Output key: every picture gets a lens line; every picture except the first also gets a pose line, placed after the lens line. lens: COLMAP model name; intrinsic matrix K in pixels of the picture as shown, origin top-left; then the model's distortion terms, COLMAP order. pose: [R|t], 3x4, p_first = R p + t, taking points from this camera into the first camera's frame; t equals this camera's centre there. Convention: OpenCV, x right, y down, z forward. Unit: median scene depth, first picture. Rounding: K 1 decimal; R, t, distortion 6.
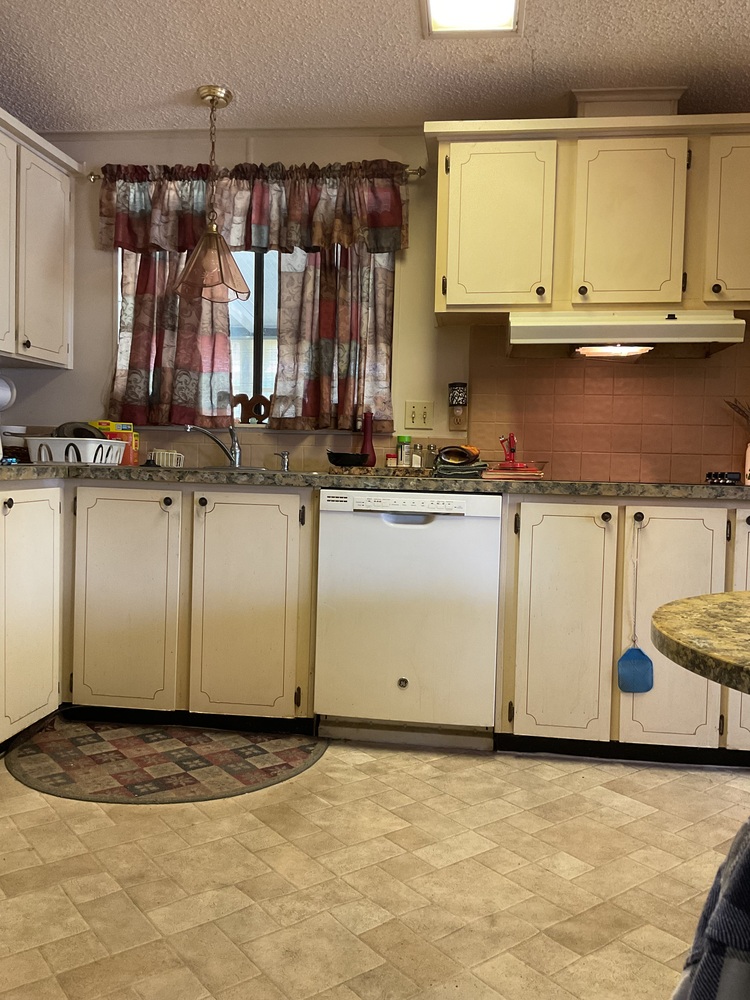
lens RADIAL K [[839.9, 0, 379.0], [0, 839.9, 497.7], [0, 0, 1]] dist [0.078418, -0.056698]
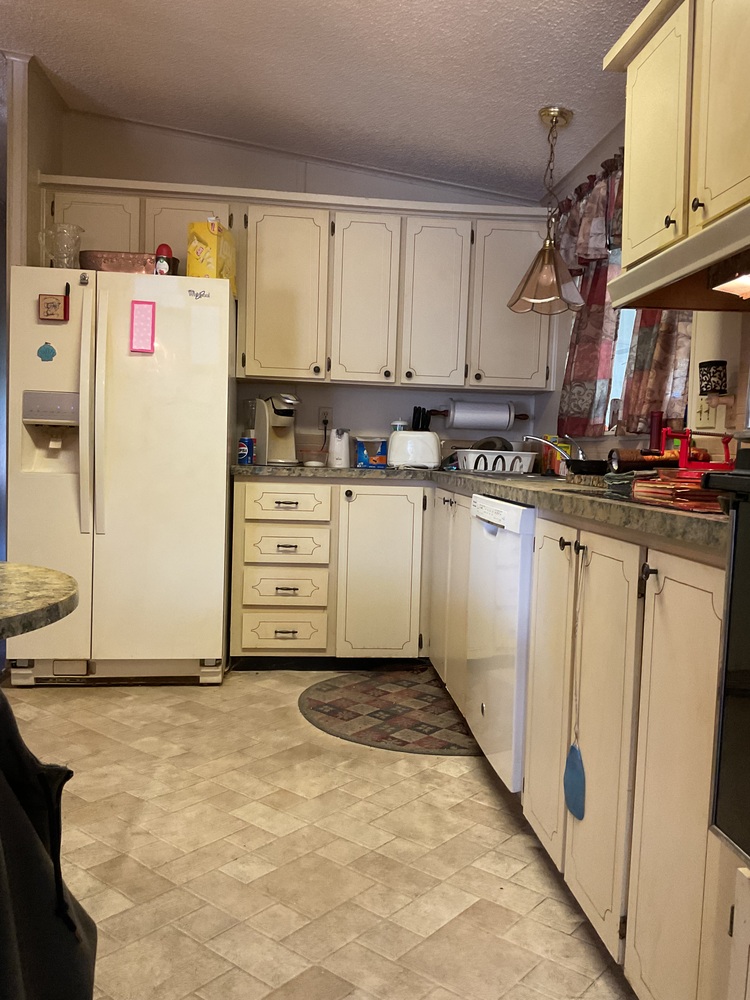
lens RADIAL K [[839.9, 0, 377.0], [0, 839.9, 498.9], [0, 0, 1]] dist [0.078418, -0.056698]
pose [[0.210584, 0.038225, -0.976828, 0.941152], [-0.076013, 0.996850, 0.022622, -0.018949], [0.974616, 0.069488, 0.212826, 0.719360]]
